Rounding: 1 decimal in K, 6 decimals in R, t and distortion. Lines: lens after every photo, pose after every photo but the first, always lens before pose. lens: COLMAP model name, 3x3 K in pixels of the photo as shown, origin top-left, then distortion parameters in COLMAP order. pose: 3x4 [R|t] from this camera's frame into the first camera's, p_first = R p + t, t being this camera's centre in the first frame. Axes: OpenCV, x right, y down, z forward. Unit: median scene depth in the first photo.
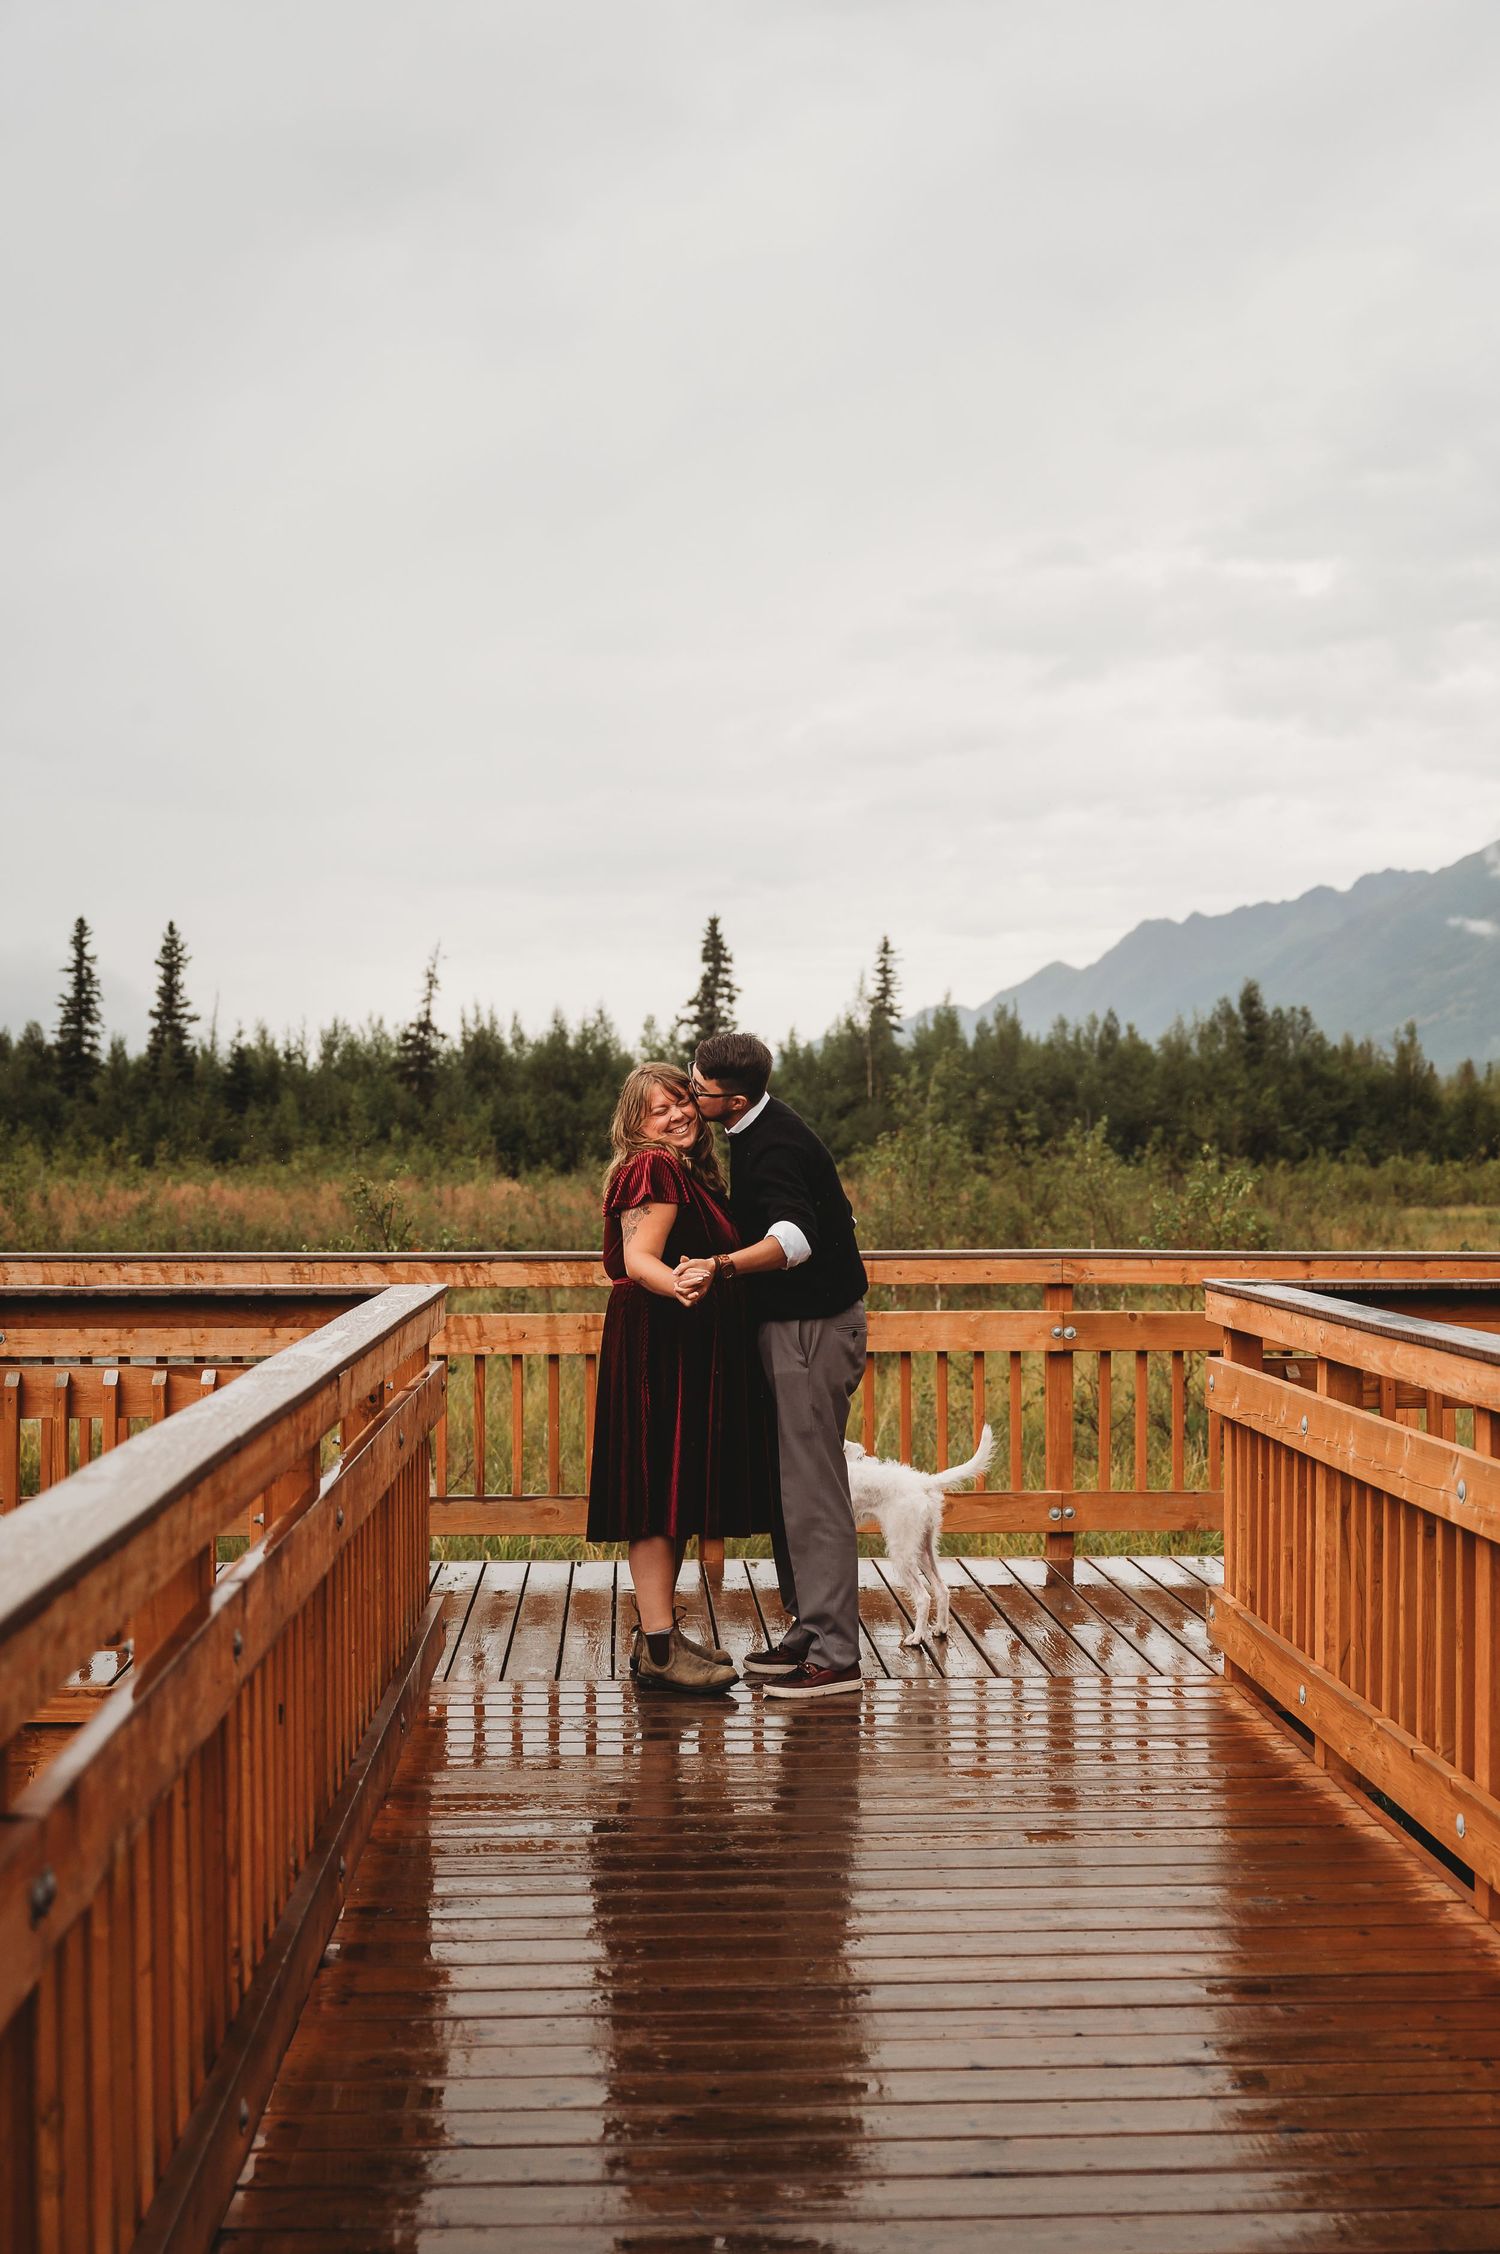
lens RADIAL K [[2609.1, 0, 750.0], [0, 2609.1, 1127.0], [0, 0, 1]] dist [-0.004985, 0.005669]
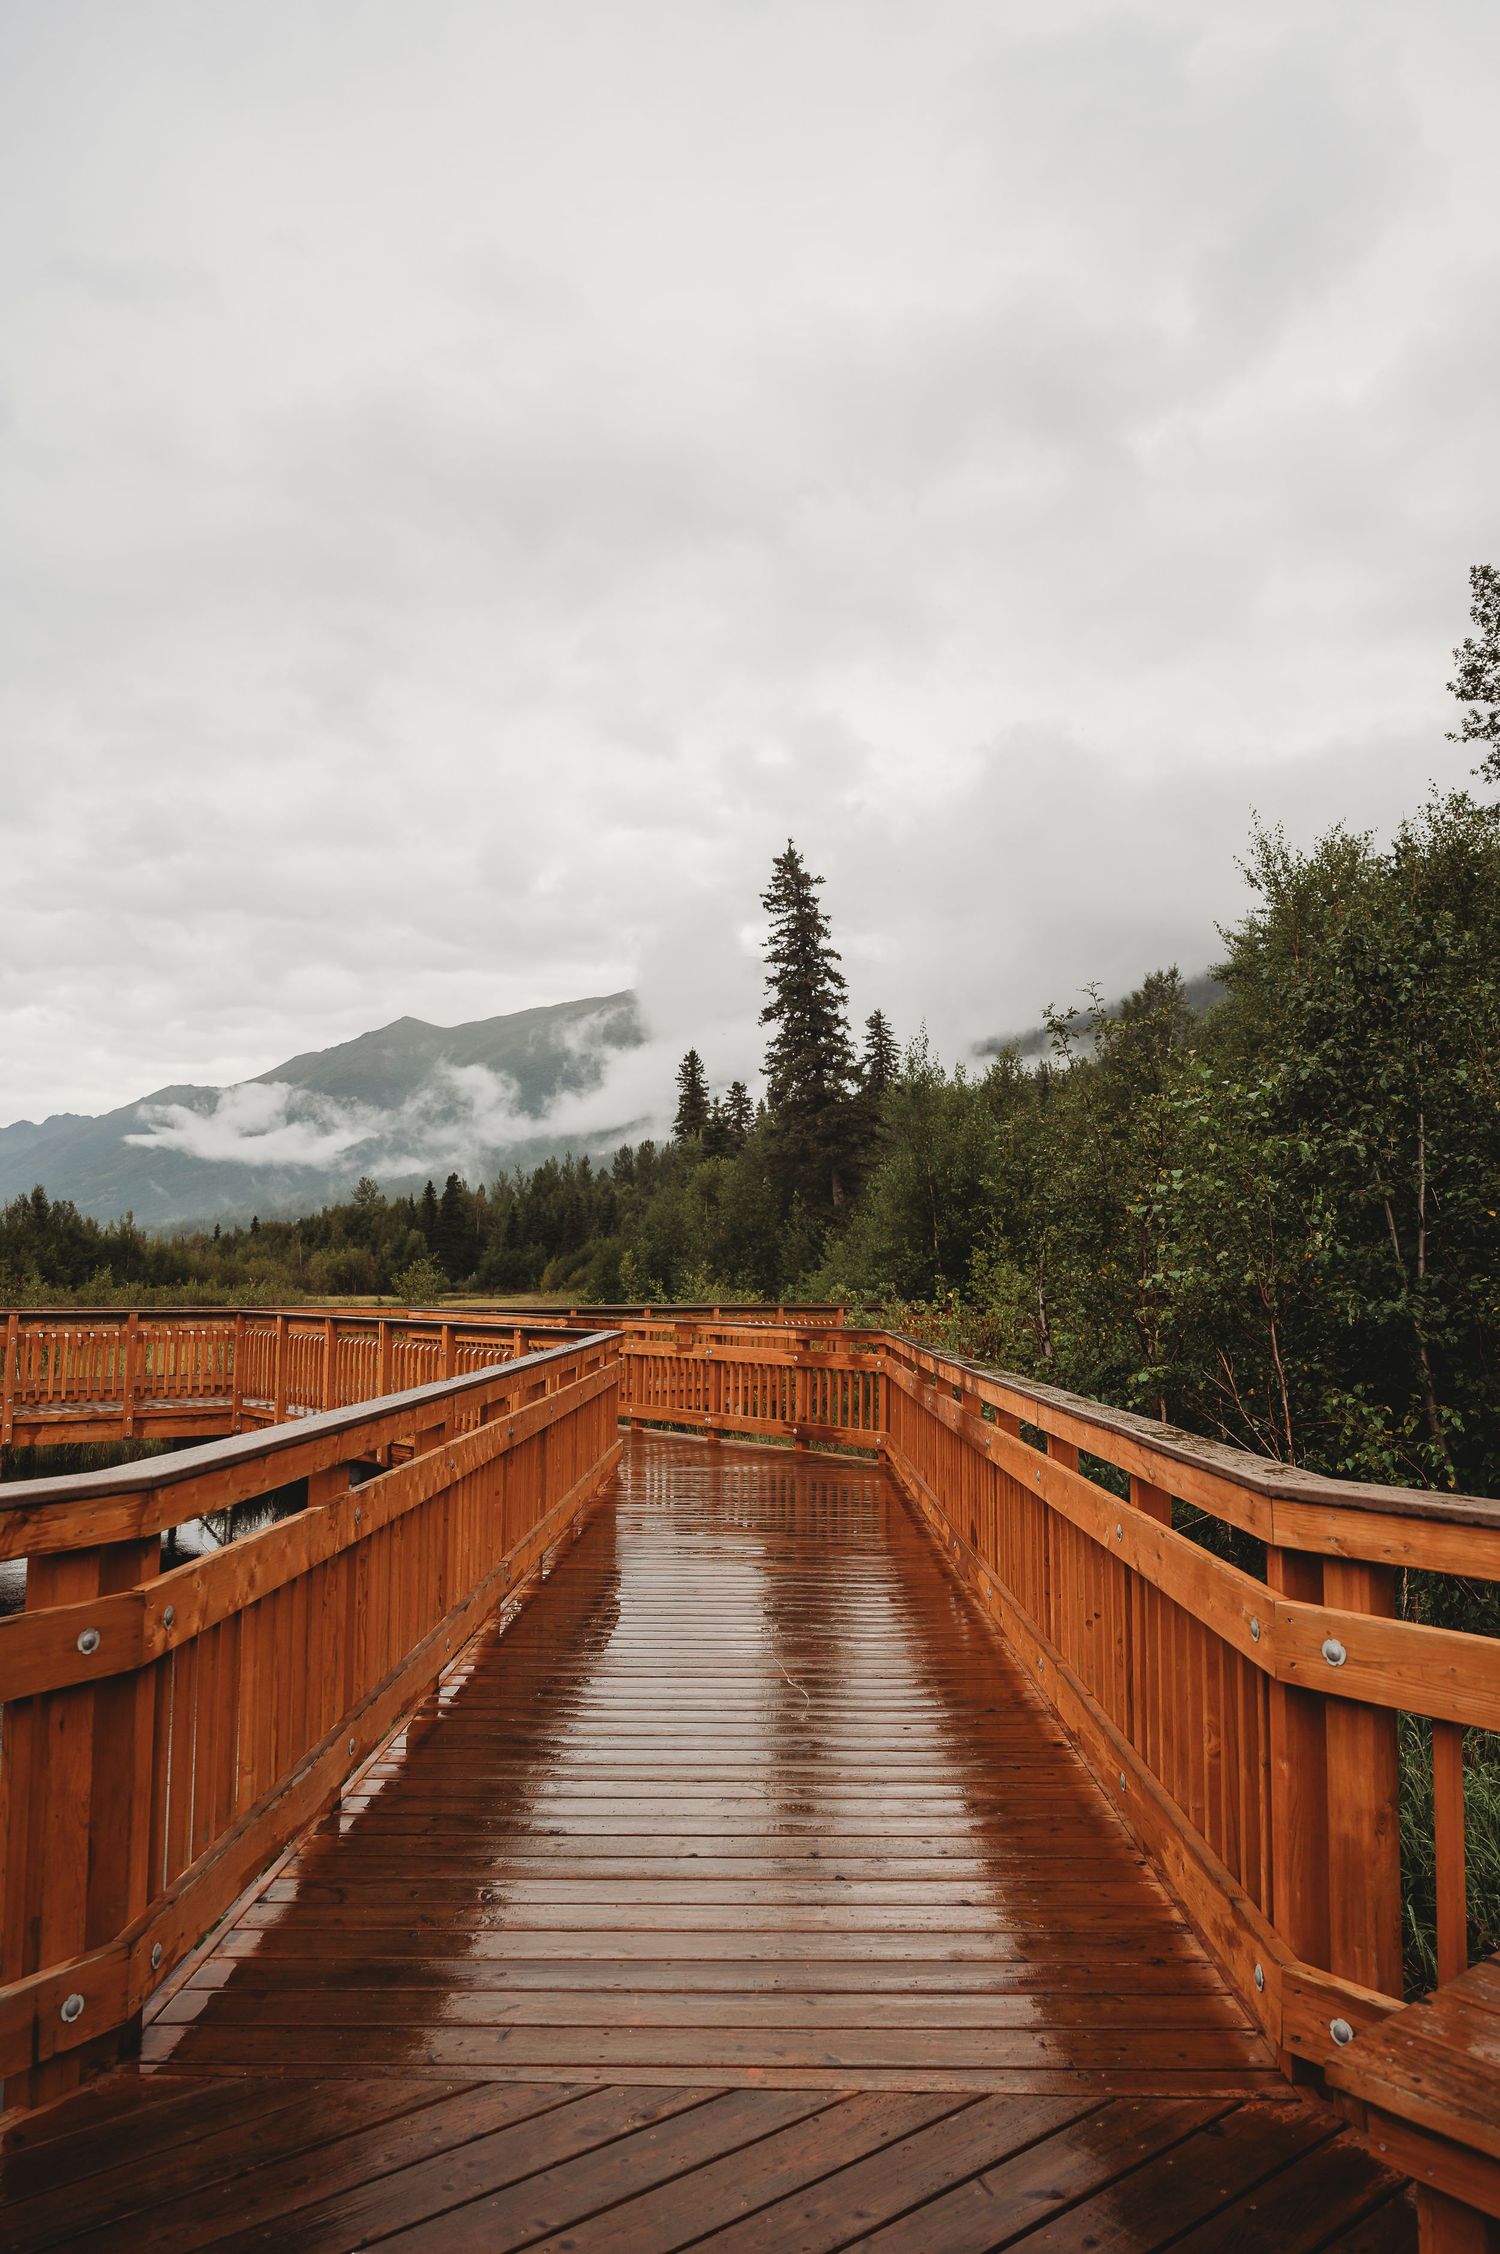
lens RADIAL K [[1521.6, 0, 738.7], [0, 1521.6, 1161.1], [0, 0, 1]] dist [0.006437, 0.002879]
pose [[0.793791, 0.055297, 0.605671, -0.069276], [-0.011010, 0.997001, -0.076595, 0.002803], [-0.608091, 0.054132, 0.792020, -0.140876]]
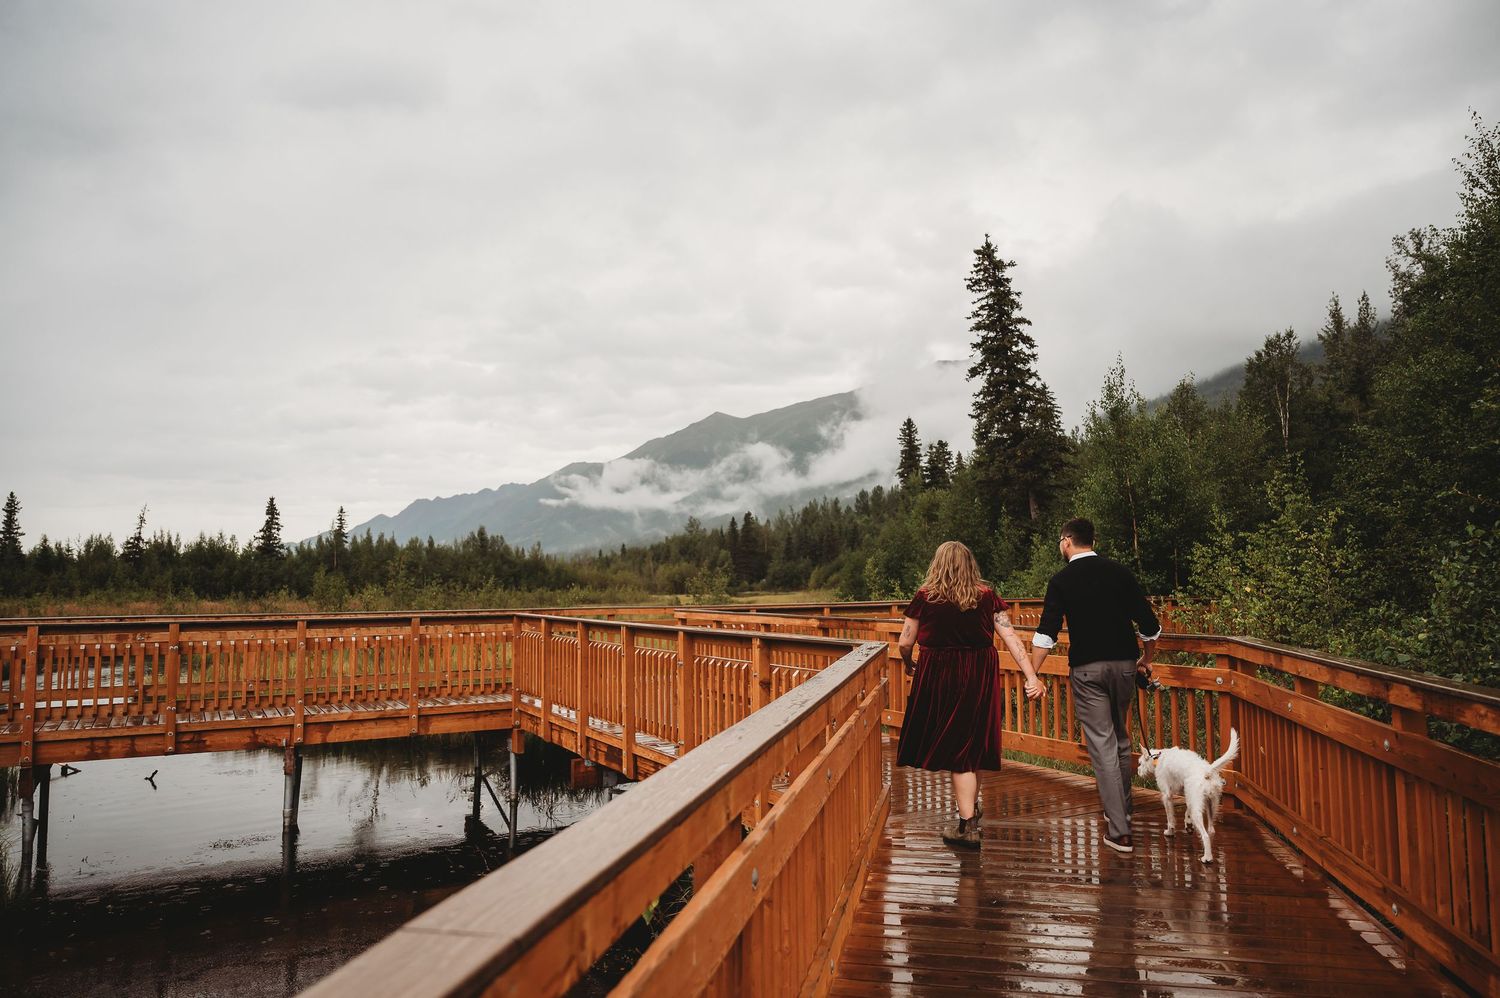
lens RADIAL K [[1012.6, 0, 750.0], [0, 1012.6, 499.0], [0, 0, 1]] dist [0.006437, 0.002879]
pose [[0.893266, 0.030143, 0.448516, -0.040920], [0.006291, 0.996813, -0.079522, 0.003180], [-0.449483, 0.073856, 0.890230, -0.095684]]
